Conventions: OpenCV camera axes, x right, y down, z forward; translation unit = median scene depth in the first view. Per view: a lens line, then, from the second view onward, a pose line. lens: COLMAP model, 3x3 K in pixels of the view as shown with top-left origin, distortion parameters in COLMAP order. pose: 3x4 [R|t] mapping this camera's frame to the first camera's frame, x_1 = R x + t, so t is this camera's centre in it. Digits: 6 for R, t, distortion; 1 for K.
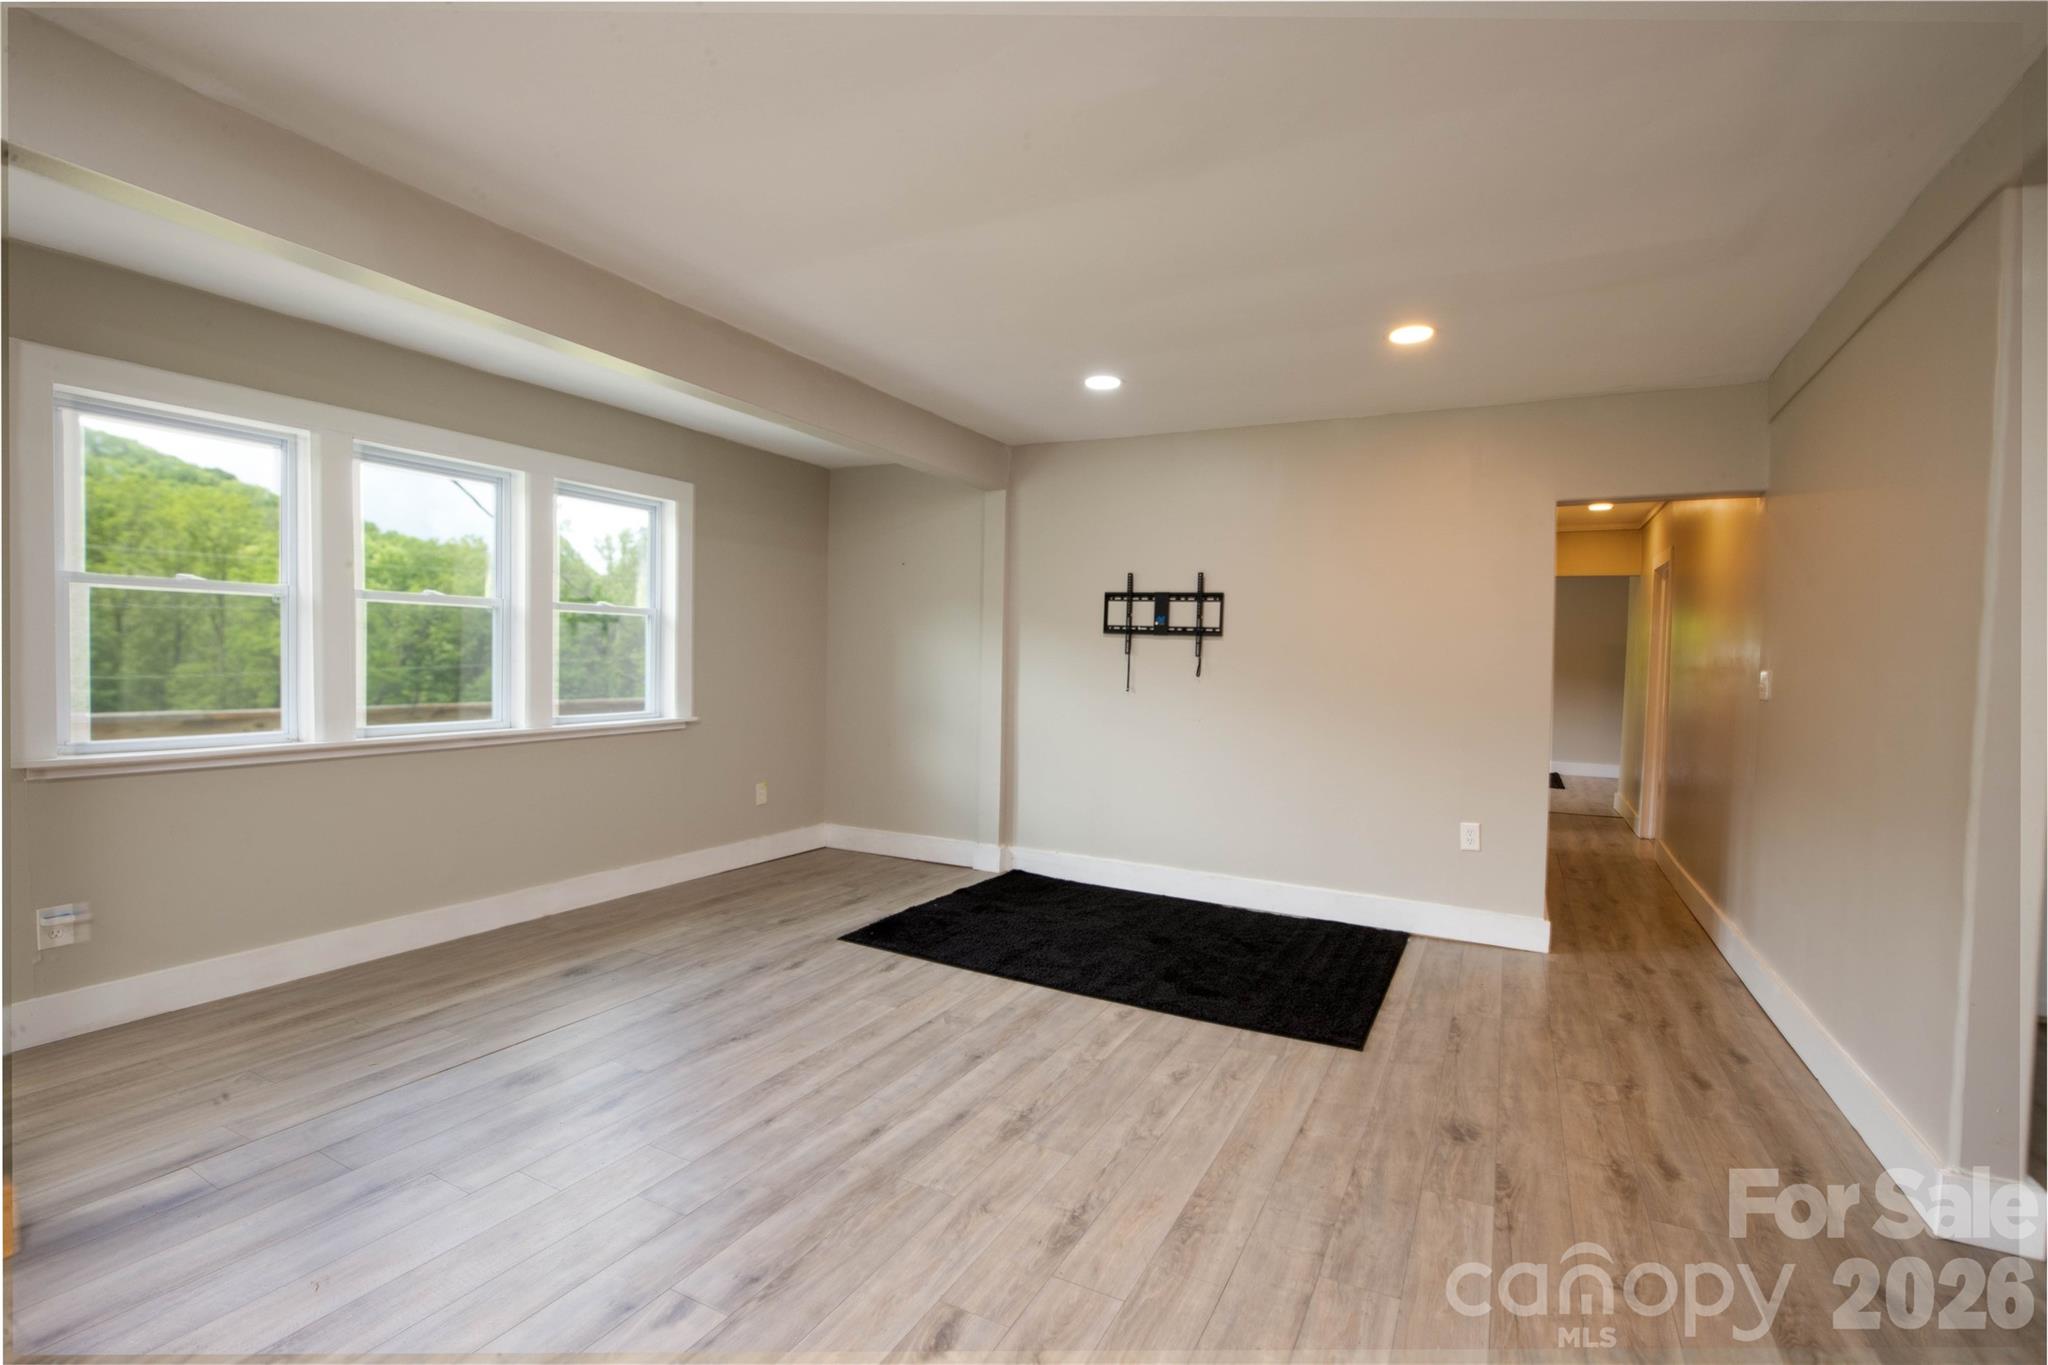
lens RADIAL K [[934.1, 0, 1023.0], [0, 934.1, 686.8], [0, 0, 1]] dist [-0.030572, 0.002672]
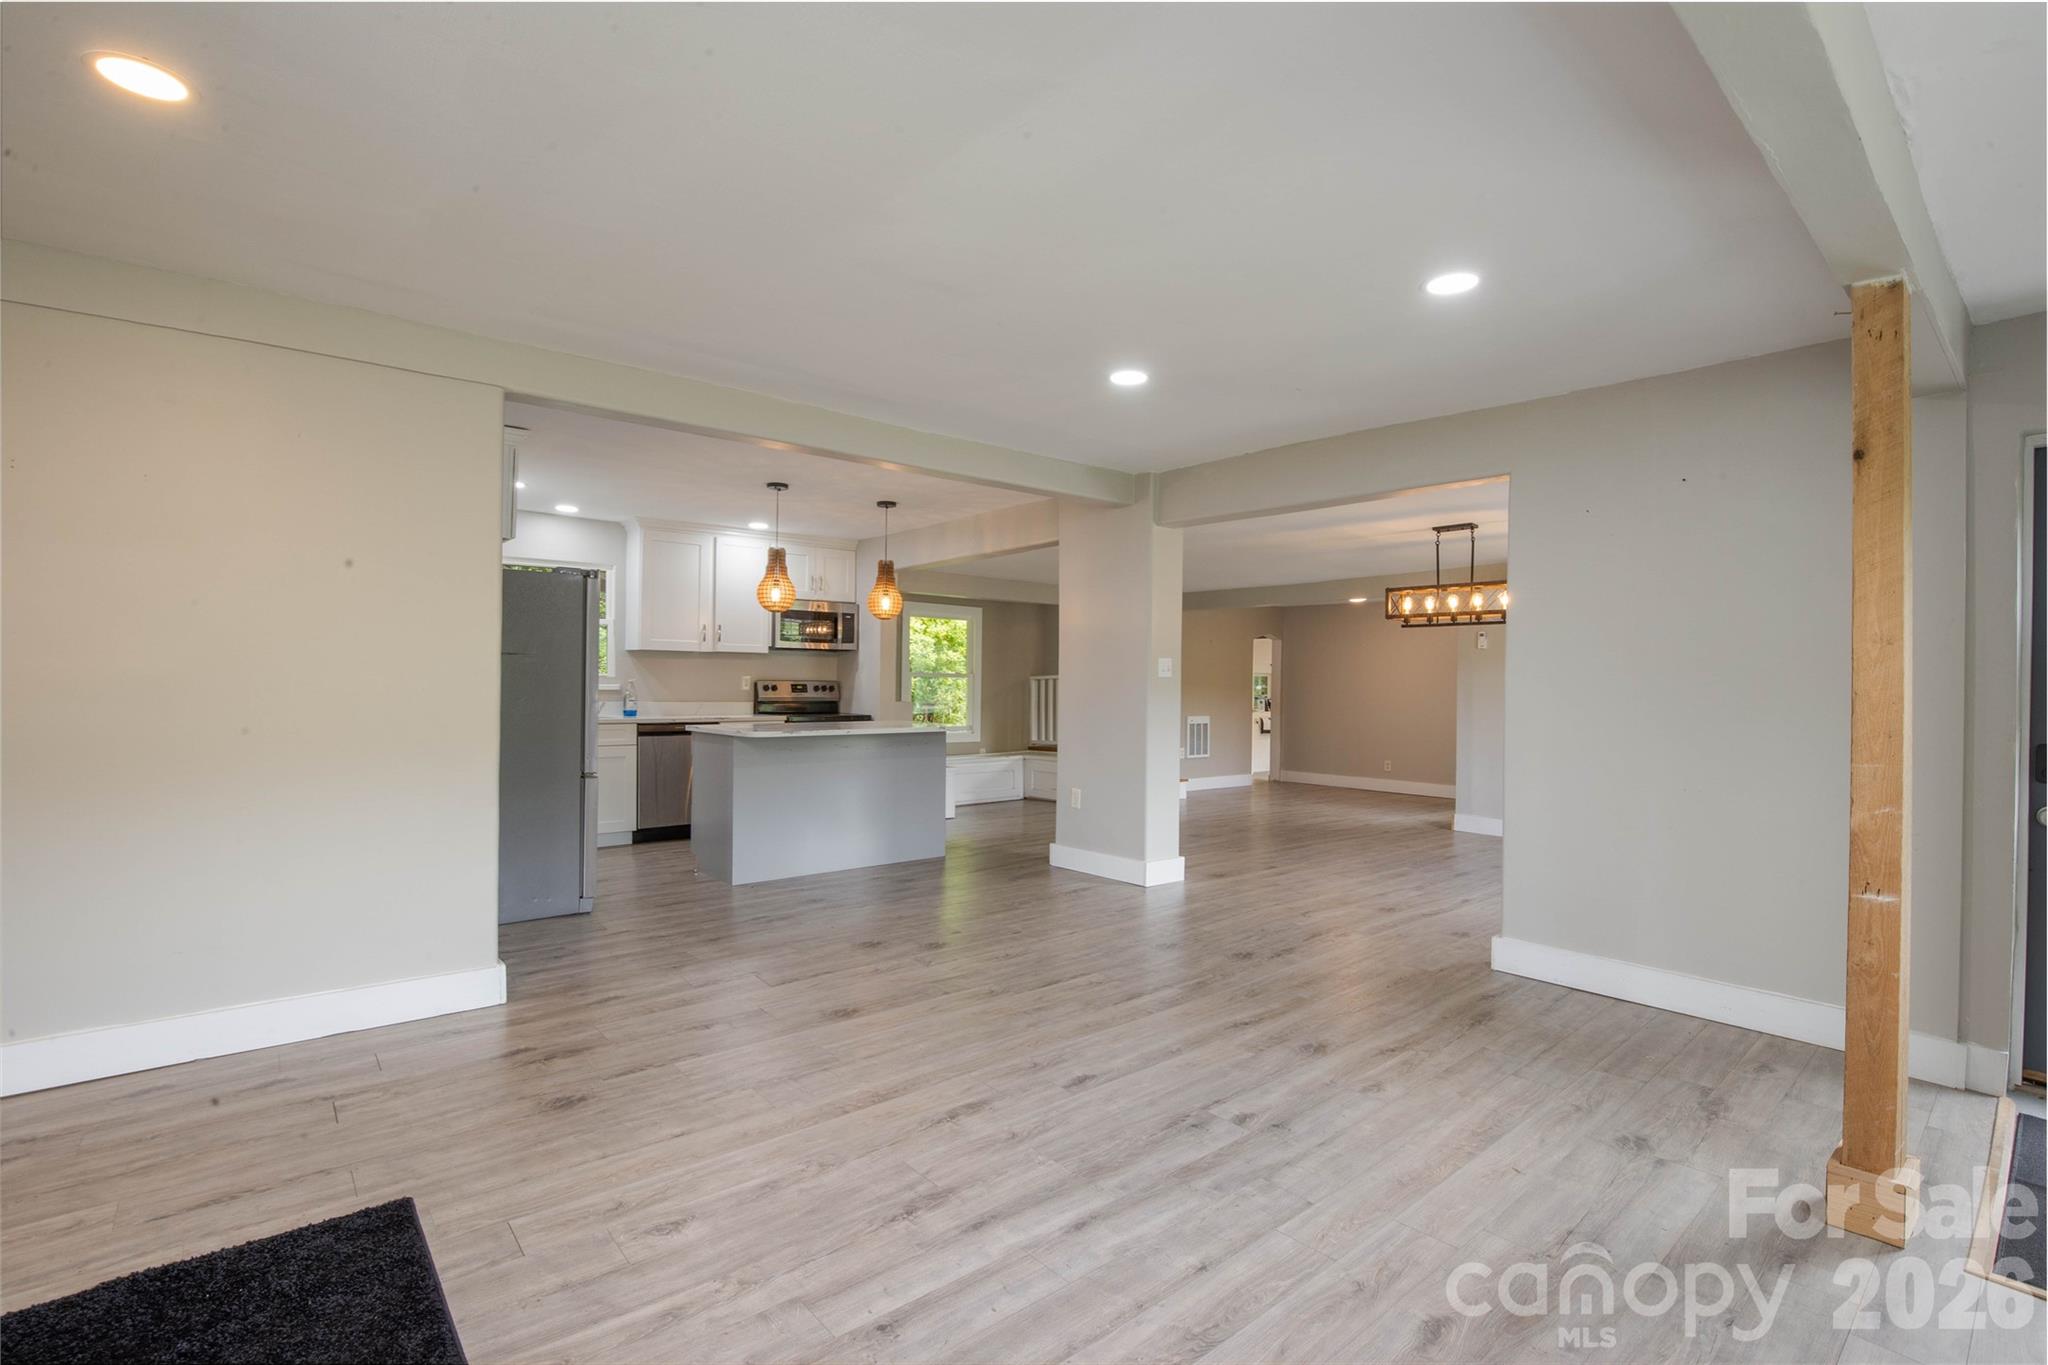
lens RADIAL K [[934.1, 0, 1038.0], [0, 934.1, 685.2], [0, 0, 1]] dist [-0.030572, 0.002672]
pose [[-0.934814, -0.038702, 0.353023, -0.399263], [-0.025931, 0.998829, 0.040837, -0.064800], [-0.354190, 0.029021, -0.934723, 1.762530]]
